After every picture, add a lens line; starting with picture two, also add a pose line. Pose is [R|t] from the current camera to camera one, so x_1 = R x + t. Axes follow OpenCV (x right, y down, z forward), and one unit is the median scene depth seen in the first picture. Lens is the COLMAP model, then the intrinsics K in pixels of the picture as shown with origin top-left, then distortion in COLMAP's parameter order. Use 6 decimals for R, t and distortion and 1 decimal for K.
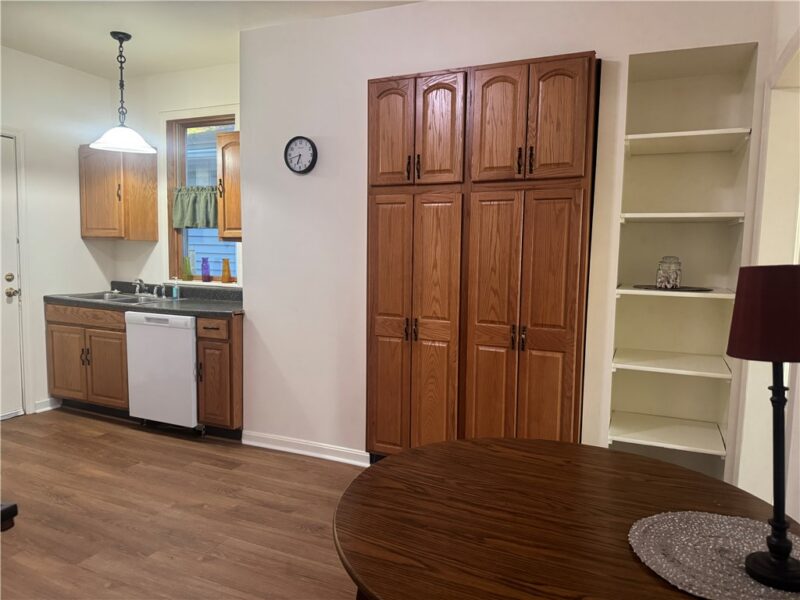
lens RADIAL K [[567.0, 0, 406.5], [0, 567.0, 305.6], [0, 0, 1]] dist [0.029175, -0.047889]
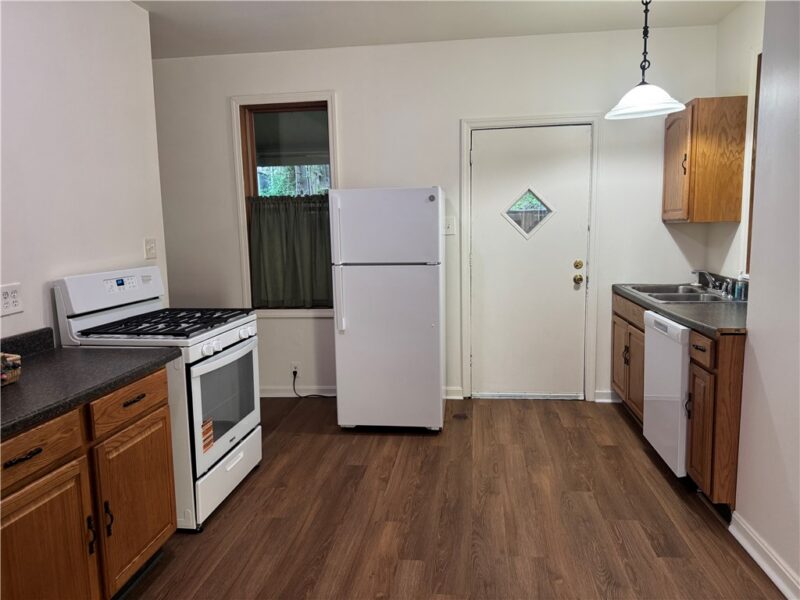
lens RADIAL K [[564.4, 0, 384.2], [0, 564.4, 298.6], [0, 0, 1]] dist [0.078783, -0.095562]
pose [[0.275985, 0.088909, -0.957041, 0.218717], [-0.066550, 0.995091, 0.073253, -0.046592], [0.958855, 0.043474, 0.280547, 0.440422]]
